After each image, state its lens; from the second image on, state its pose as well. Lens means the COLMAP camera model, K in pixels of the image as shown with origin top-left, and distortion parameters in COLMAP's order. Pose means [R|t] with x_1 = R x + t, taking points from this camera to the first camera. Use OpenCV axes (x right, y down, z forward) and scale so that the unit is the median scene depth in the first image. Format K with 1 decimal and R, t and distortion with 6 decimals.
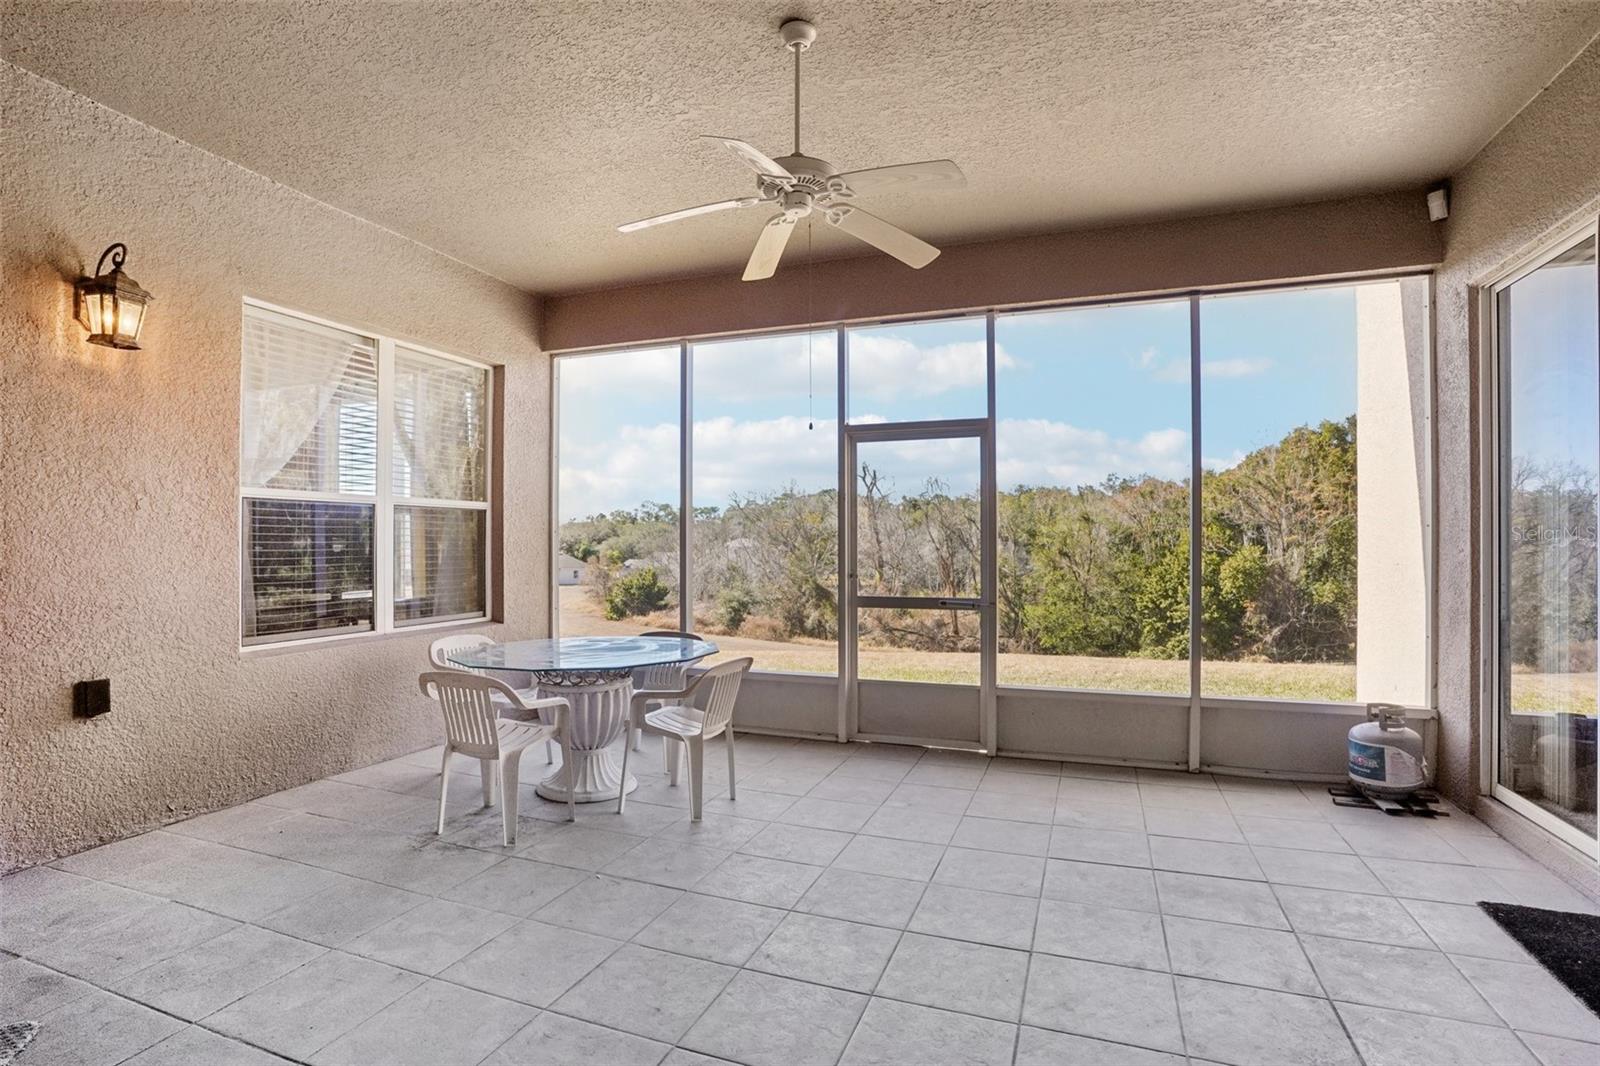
lens RADIAL K [[790.4, 0, 808.7], [0, 790.4, 533.3], [0, 0, 1]] dist [-0.070129, 0.029232]
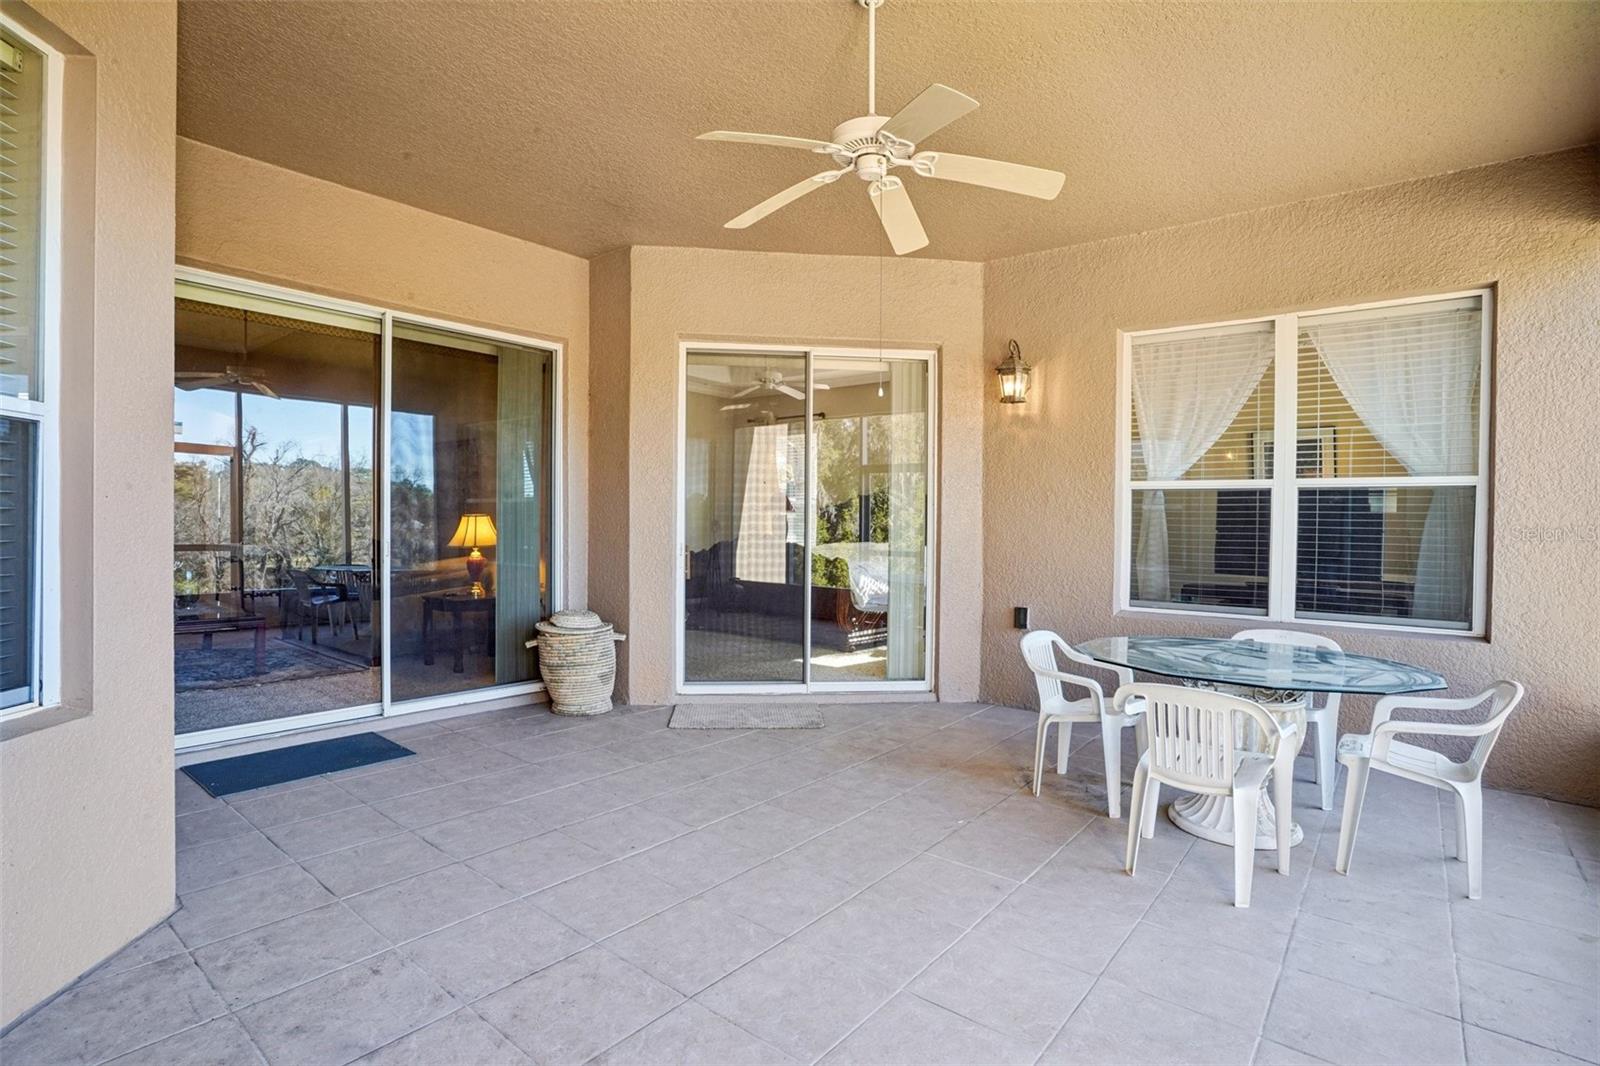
lens RADIAL K [[790.4, 0, 791.7], [0, 790.4, 533.2], [0, 0, 1]] dist [-0.070129, 0.029232]
pose [[-0.325440, 0.003652, -0.945556, 0.839039], [-0.010166, 0.999921, 0.007361, 0.027743], [0.945508, 0.012009, -0.325377, 1.111106]]
